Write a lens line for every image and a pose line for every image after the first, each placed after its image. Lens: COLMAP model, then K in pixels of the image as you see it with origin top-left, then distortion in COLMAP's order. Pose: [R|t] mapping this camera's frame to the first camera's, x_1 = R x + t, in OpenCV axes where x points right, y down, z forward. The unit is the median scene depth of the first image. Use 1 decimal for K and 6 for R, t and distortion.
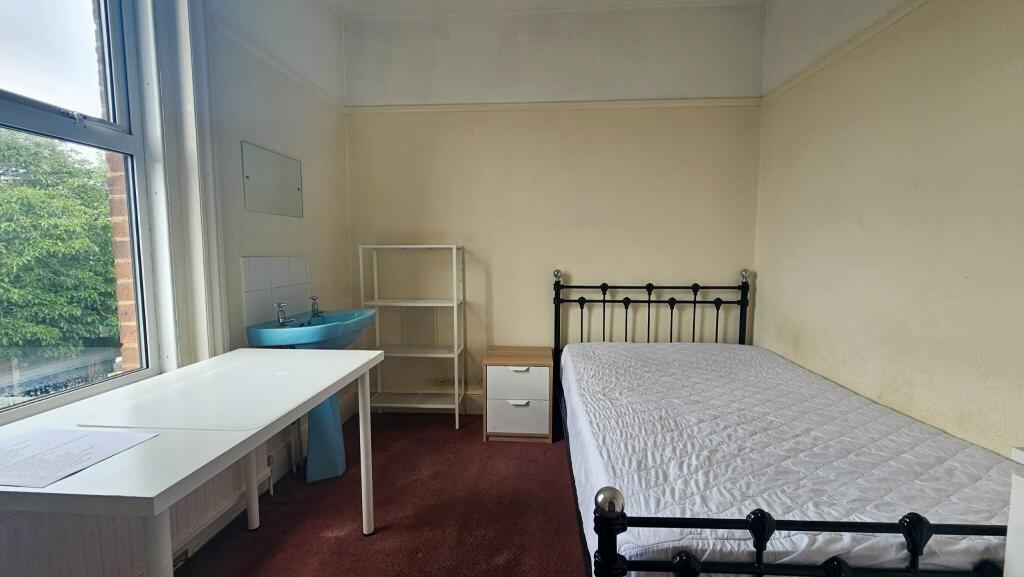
lens RADIAL K [[424.3, 0, 512.0], [0, 424.3, 288.5], [0, 0, 1]] dist [0.004990, 0.000149]
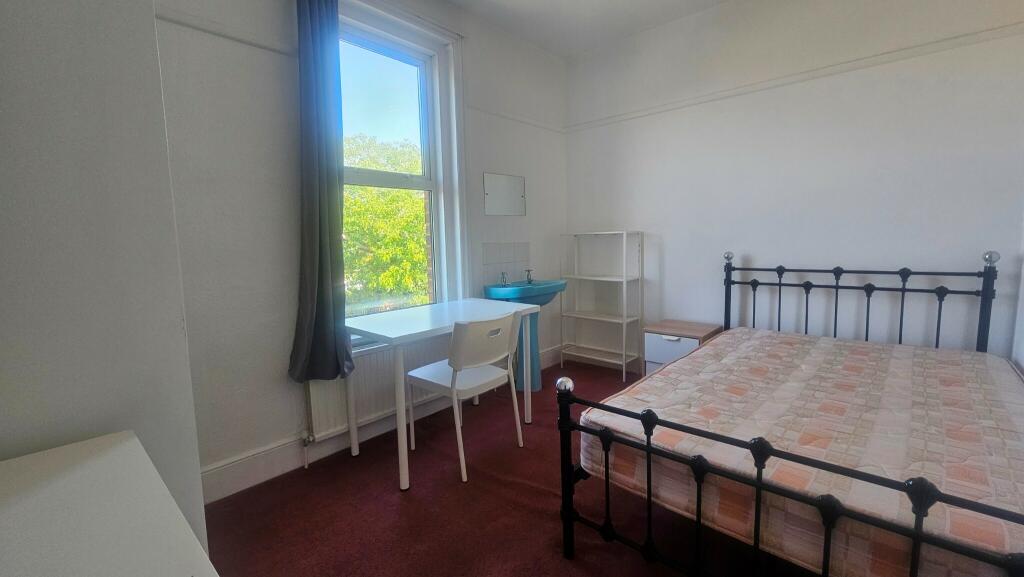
lens RADIAL K [[424.3, 0, 512.0], [0, 424.3, 288.5], [0, 0, 1]] dist [0.004990, 0.000149]
pose [[0.789912, 0.050898, -0.611104, 0.335344], [-0.021431, 0.998232, 0.055439, -0.001531], [0.612845, -0.030695, 0.789607, -0.159003]]
